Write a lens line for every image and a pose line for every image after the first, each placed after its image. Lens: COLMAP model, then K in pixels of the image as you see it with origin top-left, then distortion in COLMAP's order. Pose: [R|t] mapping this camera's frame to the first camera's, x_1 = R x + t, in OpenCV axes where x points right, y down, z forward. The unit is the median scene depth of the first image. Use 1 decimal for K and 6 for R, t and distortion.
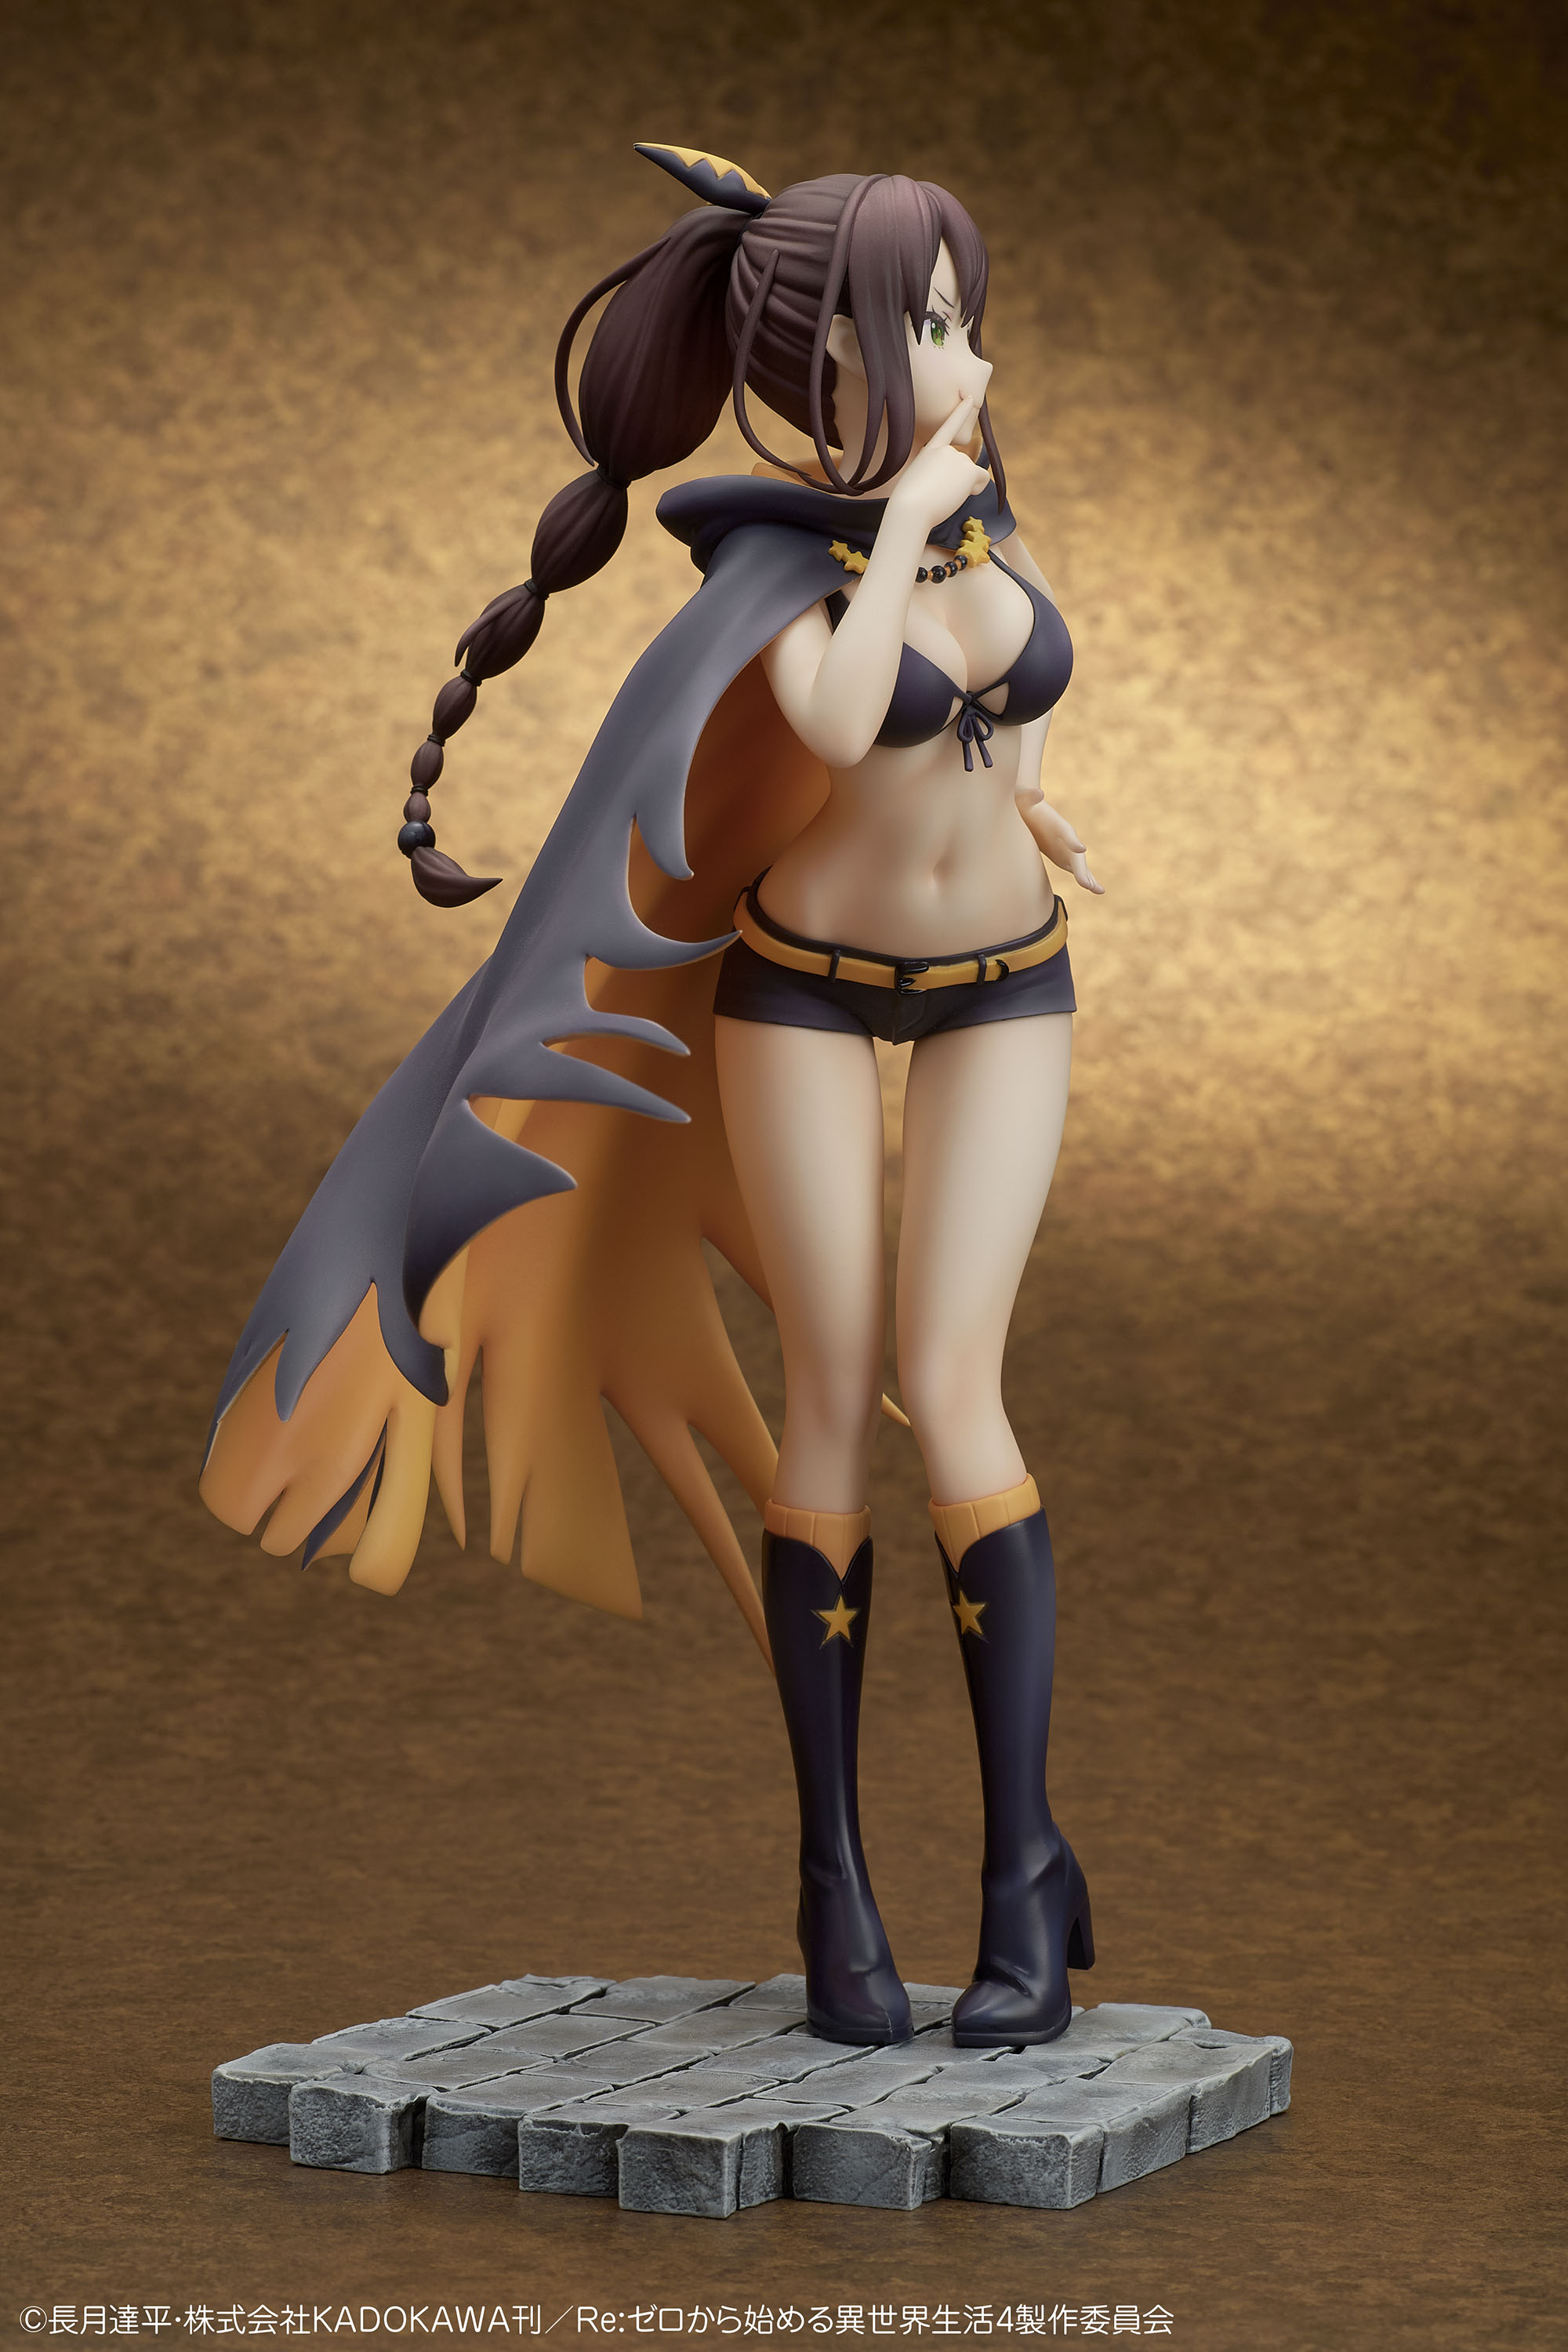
lens RADIAL K [[6458.1, 0, 784.0], [0, 6458.1, 1176.0], [0, 0, 1]] dist [0.092509, -1.729393]
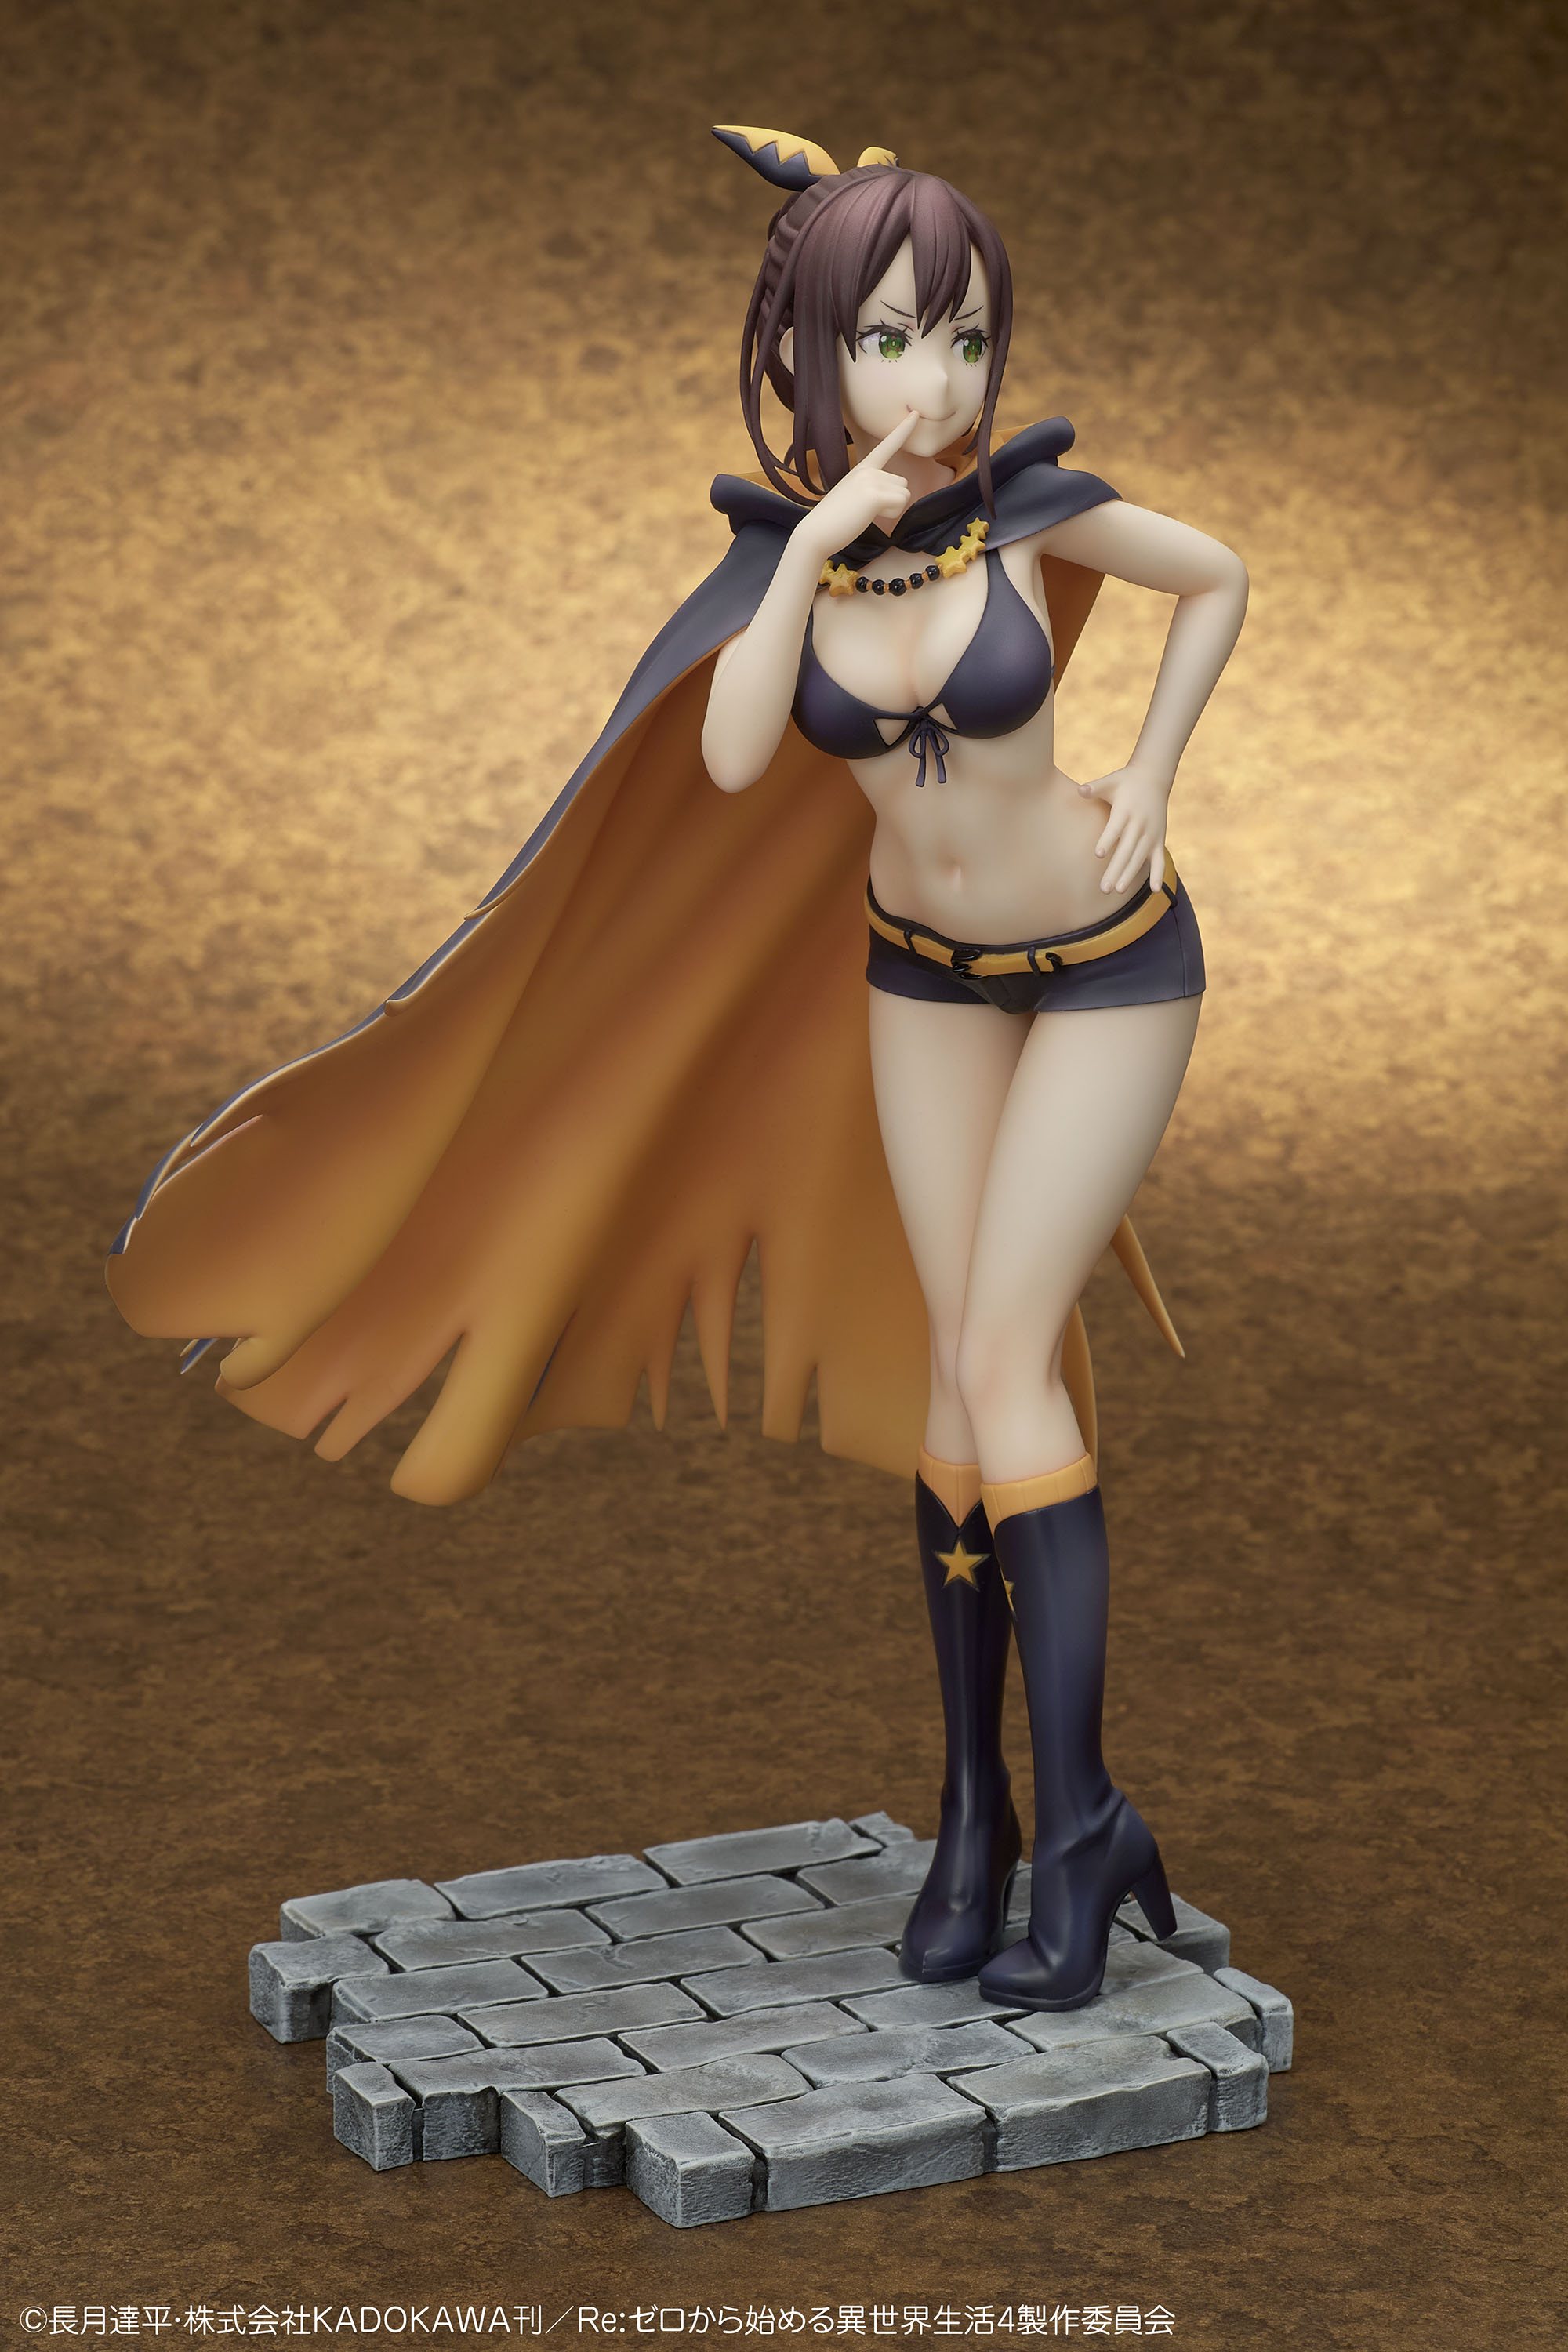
lens RADIAL K [[6458.1, 0, 784.0], [0, 6458.1, 1176.0], [0, 0, 1]] dist [0.092509, -1.729393]
pose [[0.999706, -0.015903, -0.018315, 0.004943], [0.019305, 0.978810, 0.203857, -0.143249], [0.014685, -0.204150, 0.978829, 0.018325]]
